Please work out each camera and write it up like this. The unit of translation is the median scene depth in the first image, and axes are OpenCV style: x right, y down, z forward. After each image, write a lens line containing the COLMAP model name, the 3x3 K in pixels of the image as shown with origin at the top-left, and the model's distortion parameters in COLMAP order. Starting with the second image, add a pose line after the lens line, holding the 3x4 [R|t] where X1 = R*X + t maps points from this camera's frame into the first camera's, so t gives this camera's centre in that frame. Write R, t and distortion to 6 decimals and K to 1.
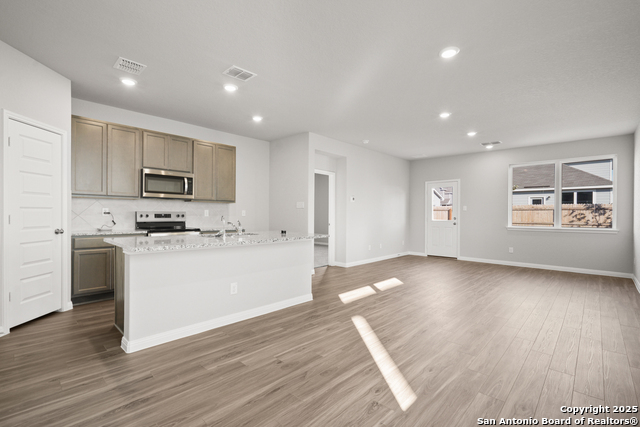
lens RADIAL K [[299.1, 0, 313.2], [0, 299.1, 217.2], [0, 0, 1]] dist [-0.011483, 0.004017]
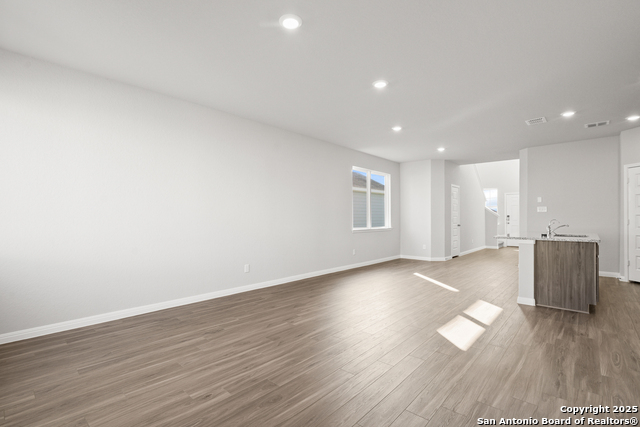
lens RADIAL K [[299.1, 0, 309.2], [0, 299.1, 214.9], [0, 0, 1]] dist [-0.011483, 0.004017]
pose [[-0.999924, -0.007952, -0.009437, 0.906082], [-0.007951, 0.999968, -0.000086, -0.017718], [0.009437, -0.000011, -0.999955, 2.559274]]
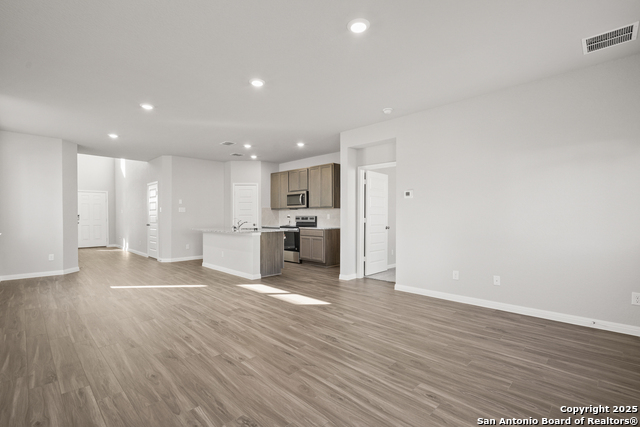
lens RADIAL K [[299.1, 0, 320.8], [0, 299.1, 219.1], [0, 0, 1]] dist [-0.011483, 0.004017]
pose [[-0.018215, 0.001576, -0.999833, 1.735429], [-0.008714, 0.999961, 0.001735, -0.006798], [0.999796, 0.008744, -0.018201, 1.714666]]
